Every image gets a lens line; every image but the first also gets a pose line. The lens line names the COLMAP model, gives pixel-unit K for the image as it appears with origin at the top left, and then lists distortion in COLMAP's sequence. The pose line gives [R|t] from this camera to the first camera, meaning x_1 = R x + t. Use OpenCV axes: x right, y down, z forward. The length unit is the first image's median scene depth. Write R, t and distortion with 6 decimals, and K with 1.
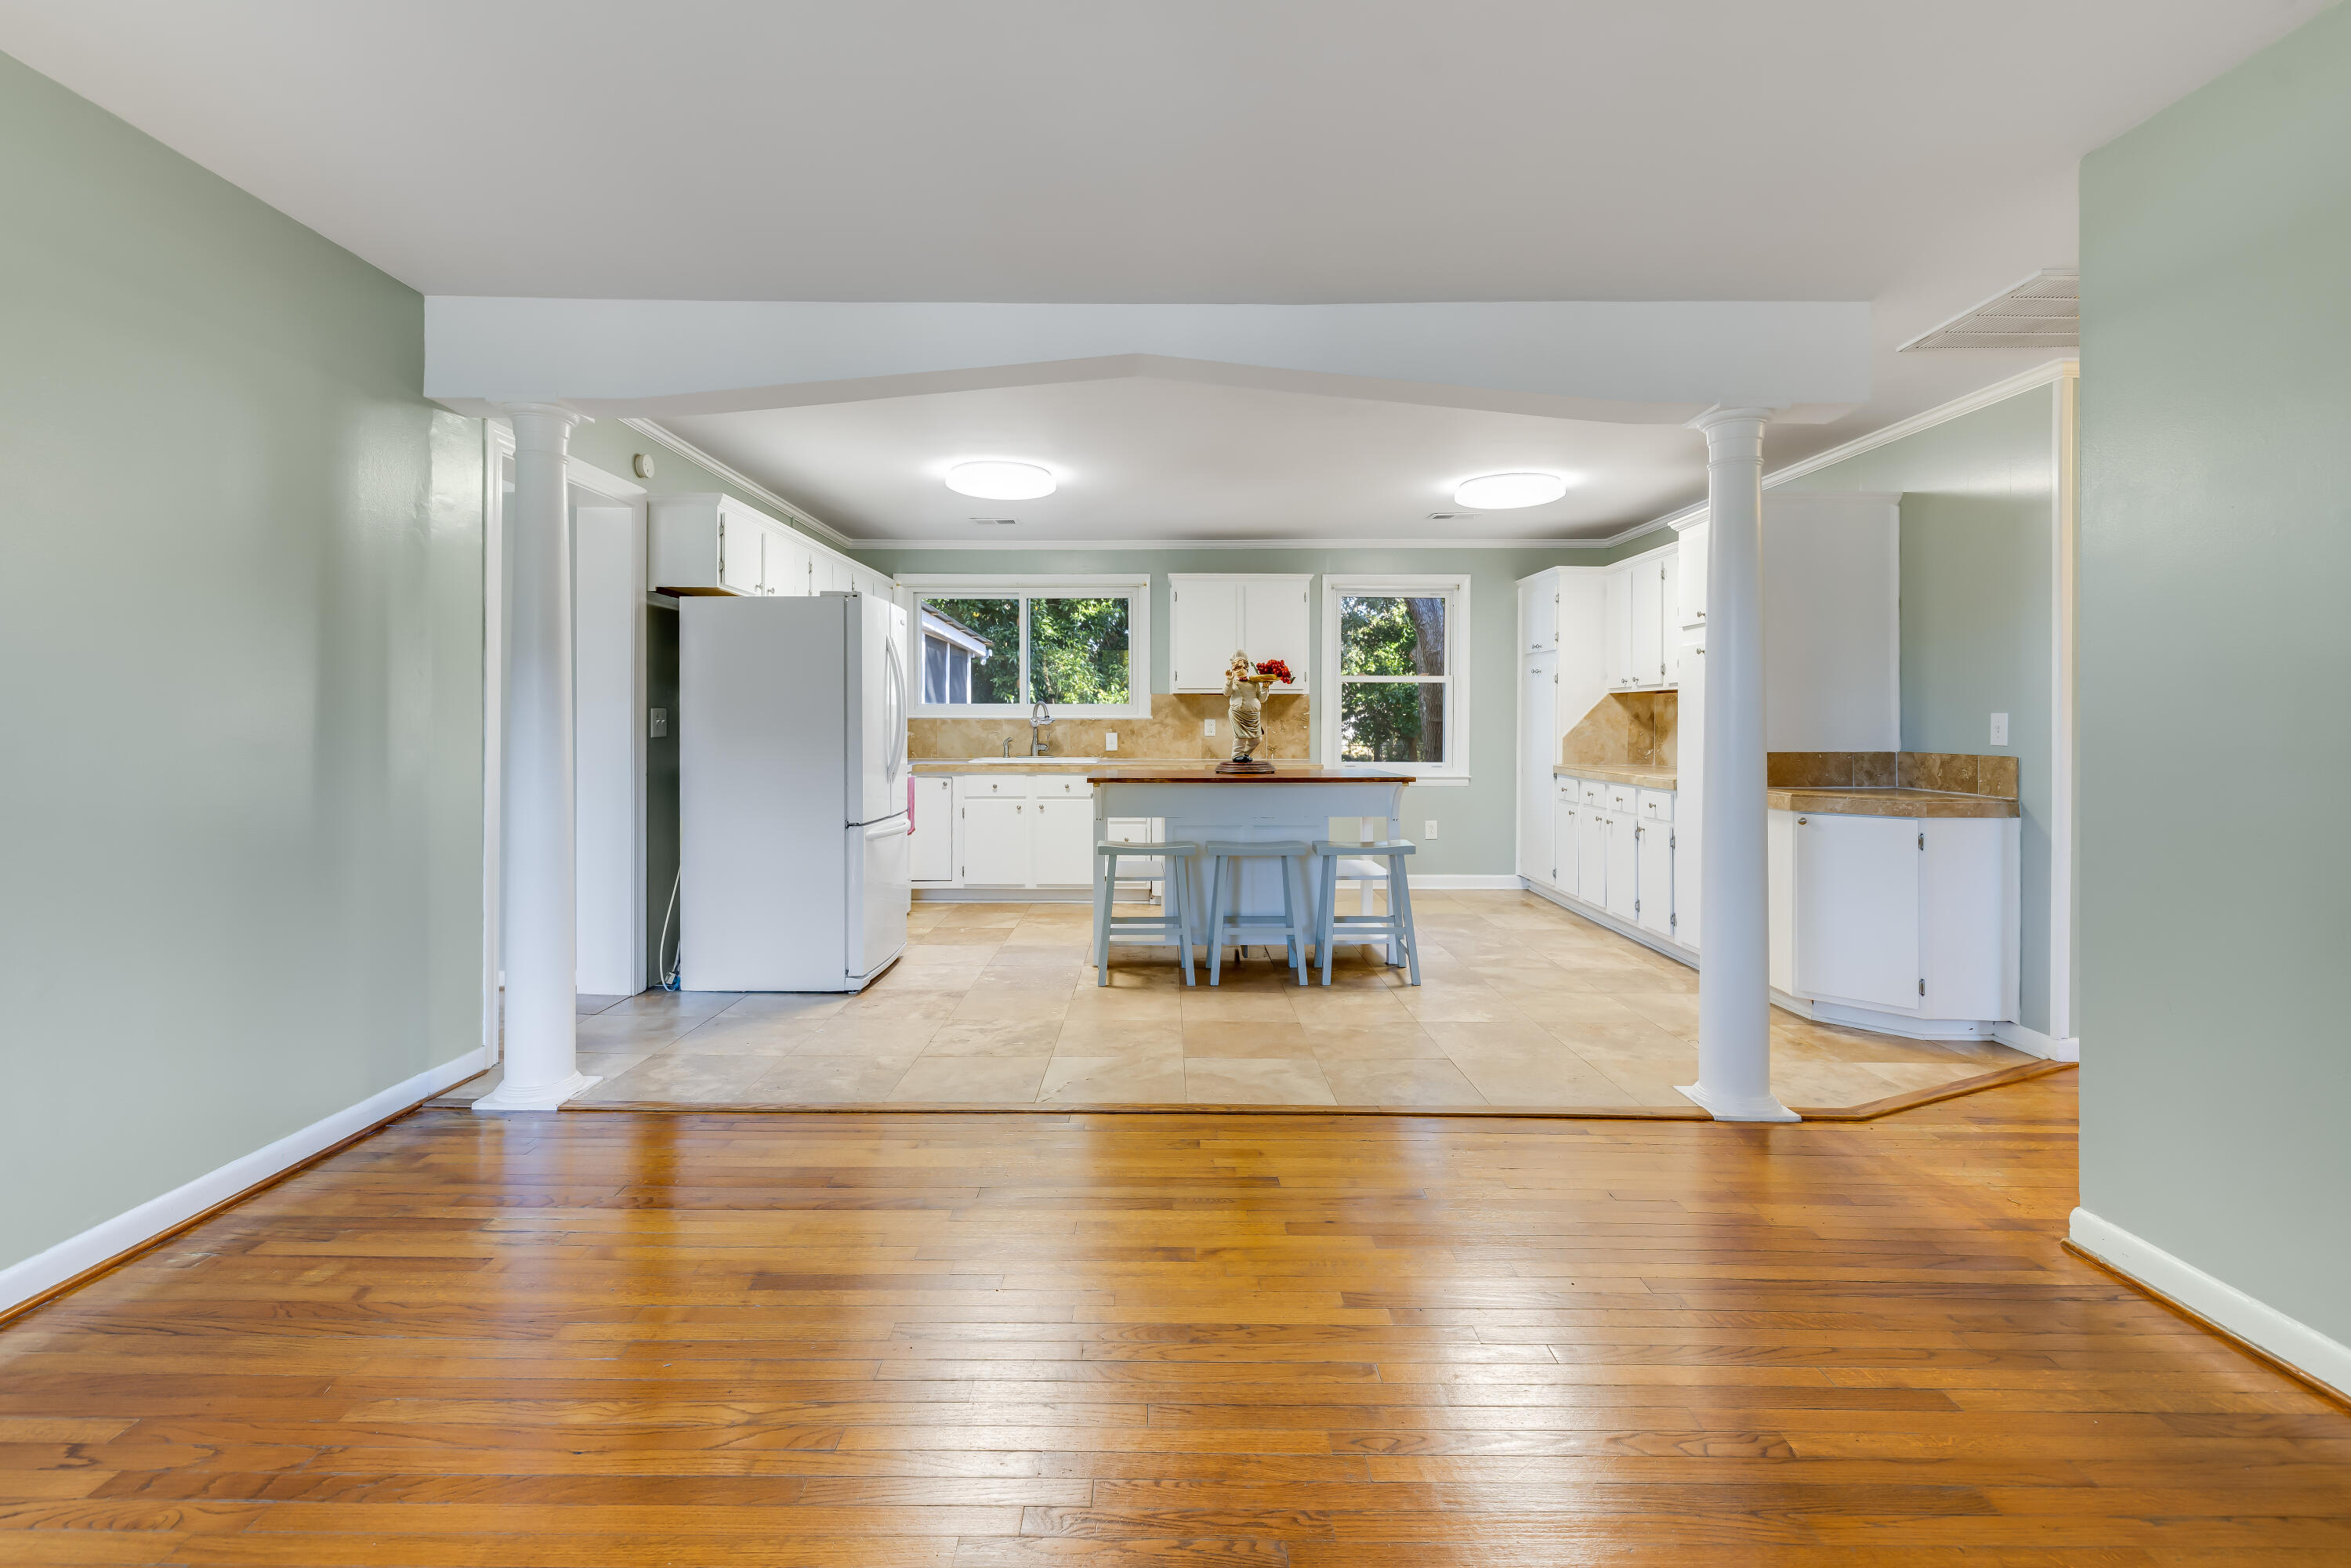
lens RADIAL K [[1026.5, 0, 1154.8], [0, 1026.5, 734.6], [0, 0, 1]] dist [0.005425, -0.000295]
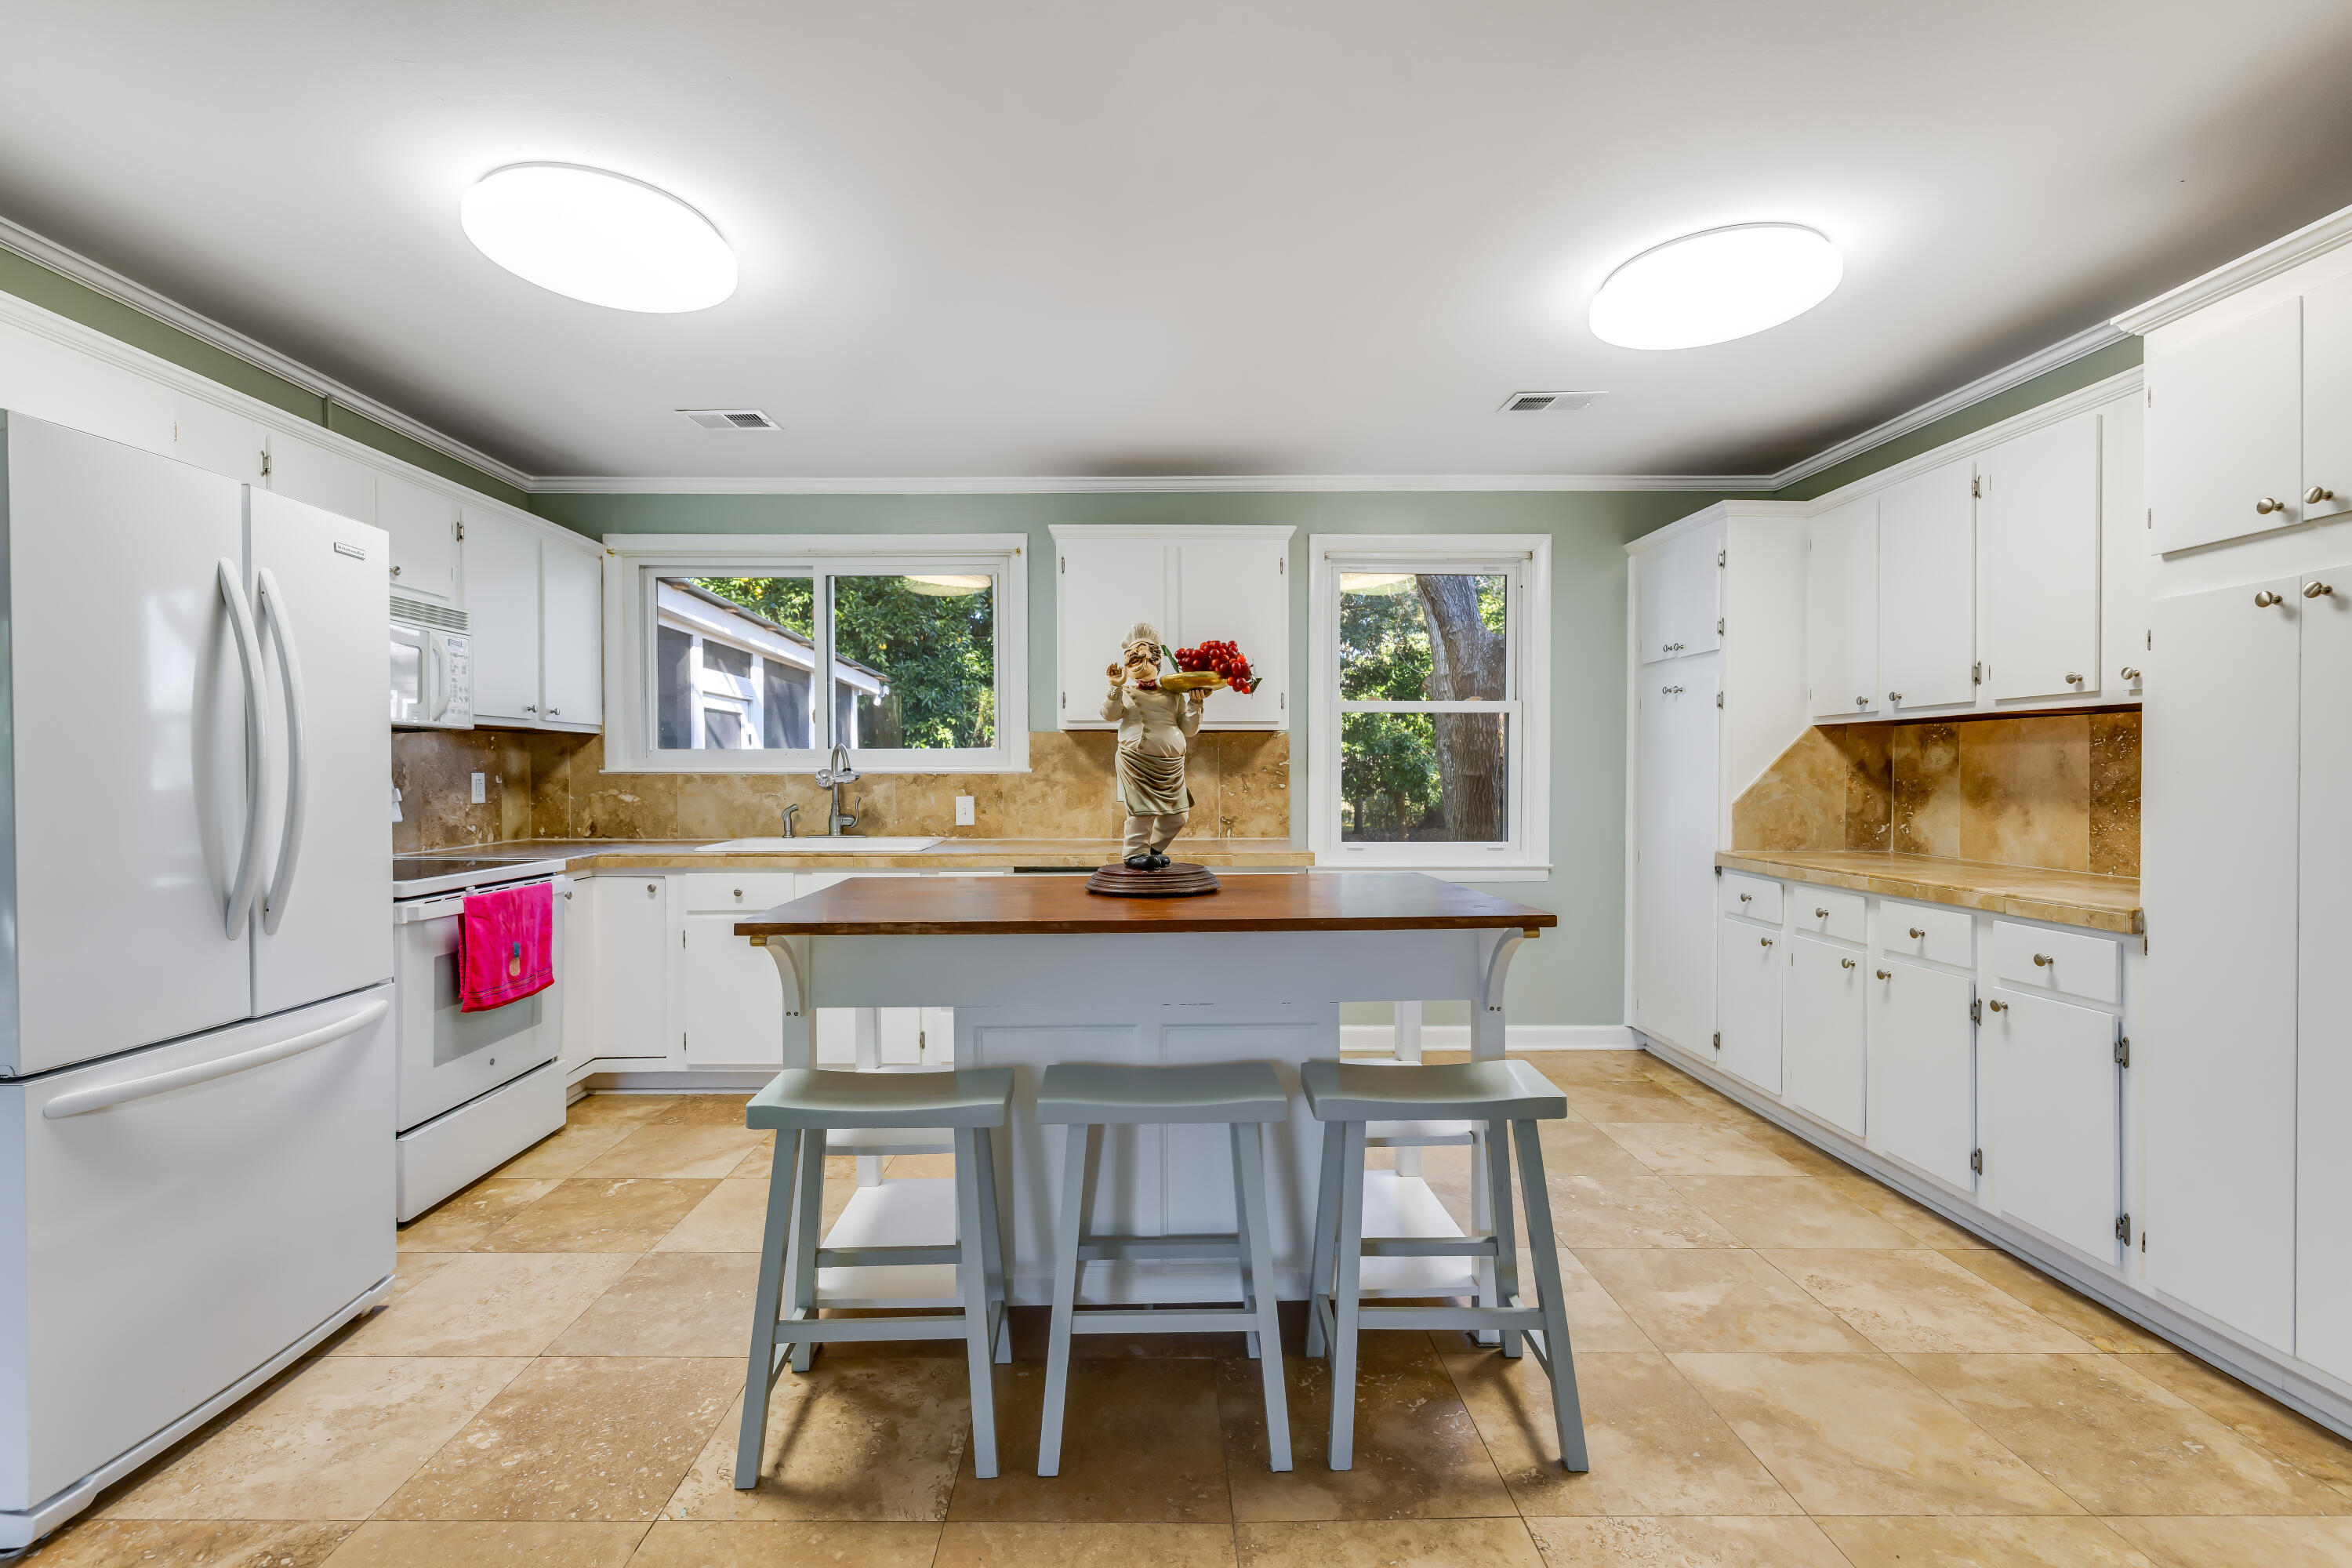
lens RADIAL K [[1027.0, 0, 1168.1], [0, 1027.0, 800.5], [0, 0, 1]] dist [0.005425, -0.000295]
pose [[0.999351, -0.004008, 0.035811, 0.057542], [0.003591, 0.999925, 0.011707, -0.005905], [-0.035855, -0.011571, 0.999290, 0.396606]]
